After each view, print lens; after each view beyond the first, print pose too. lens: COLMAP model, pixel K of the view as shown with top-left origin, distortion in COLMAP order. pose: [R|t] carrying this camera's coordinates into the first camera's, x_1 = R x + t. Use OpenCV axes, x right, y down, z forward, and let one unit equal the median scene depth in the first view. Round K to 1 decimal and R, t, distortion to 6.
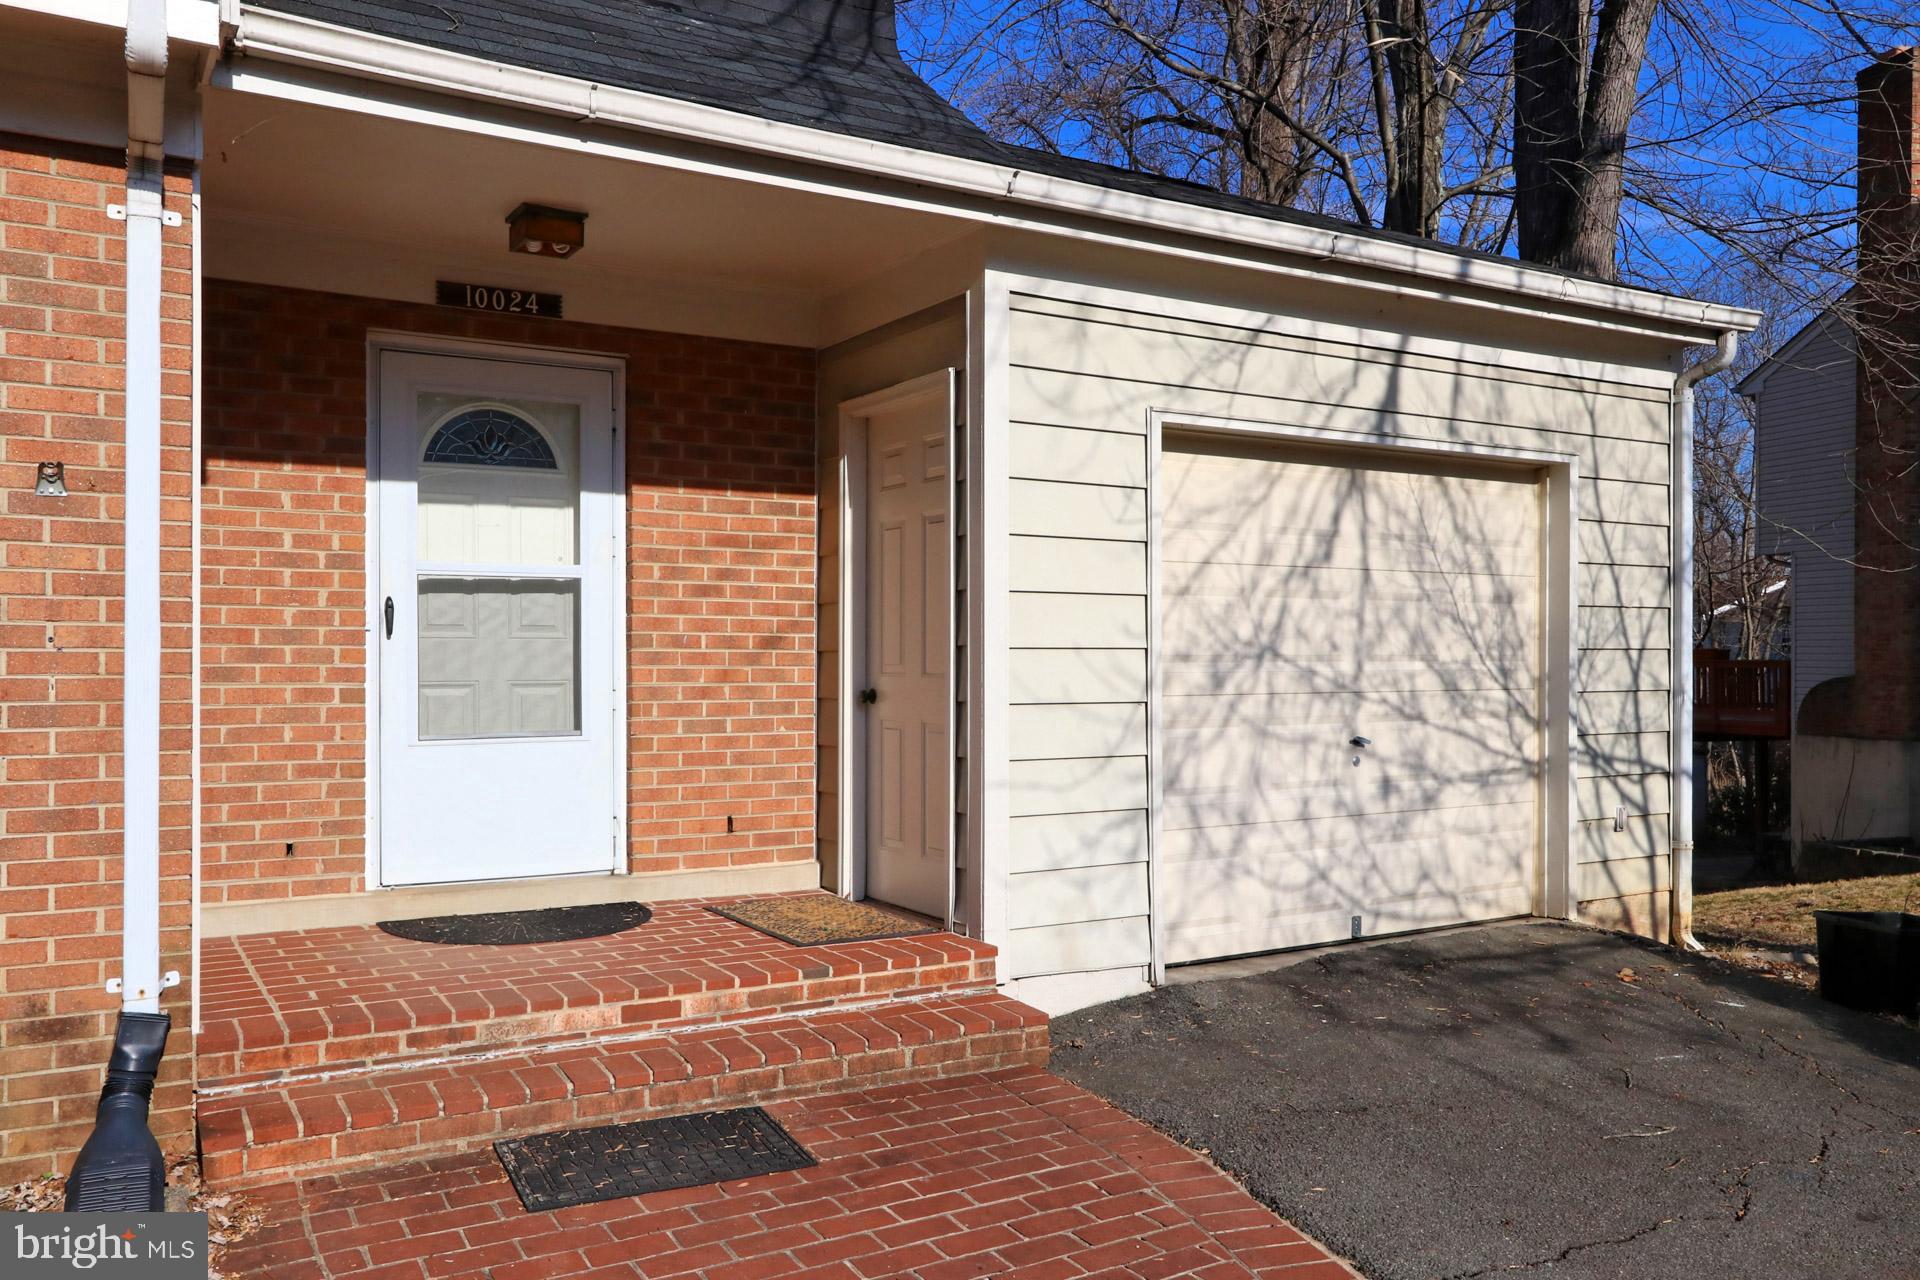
lens RADIAL K [[1489.4, 0, 960.0], [0, 1489.4, 640.0], [0, 0, 1]] dist [0.005538, 0.009147]
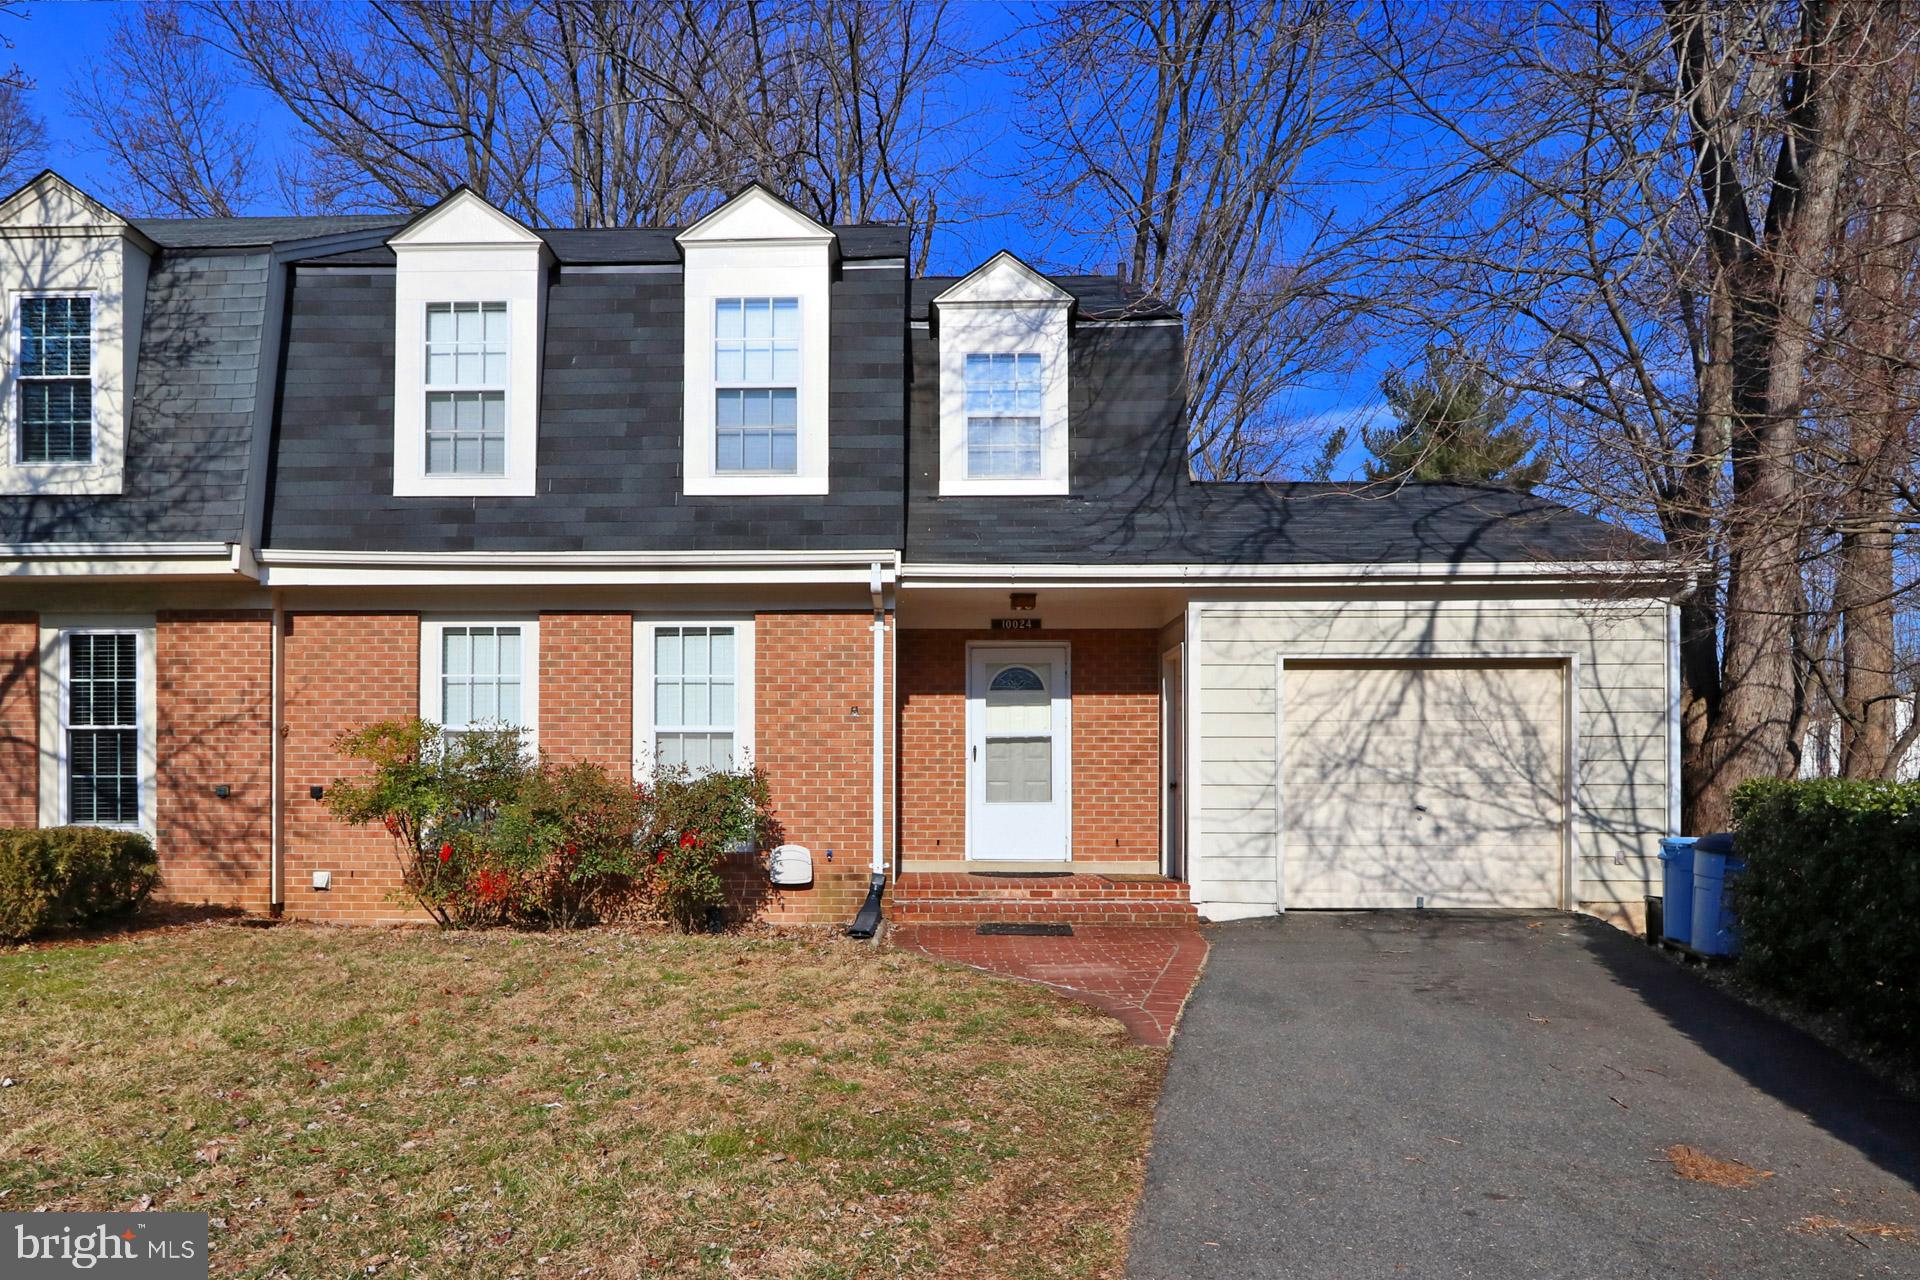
lens RADIAL K [[1573.1, 0, 960.0], [0, 1573.1, 640.0], [0, 0, 1]] dist [0.061209, 0.003256]
pose [[0.862171, -0.060059, -0.503045, 0.832983], [0.009656, 0.994716, -0.102211, 0.057683], [0.506526, 0.083266, 0.858195, -1.159392]]
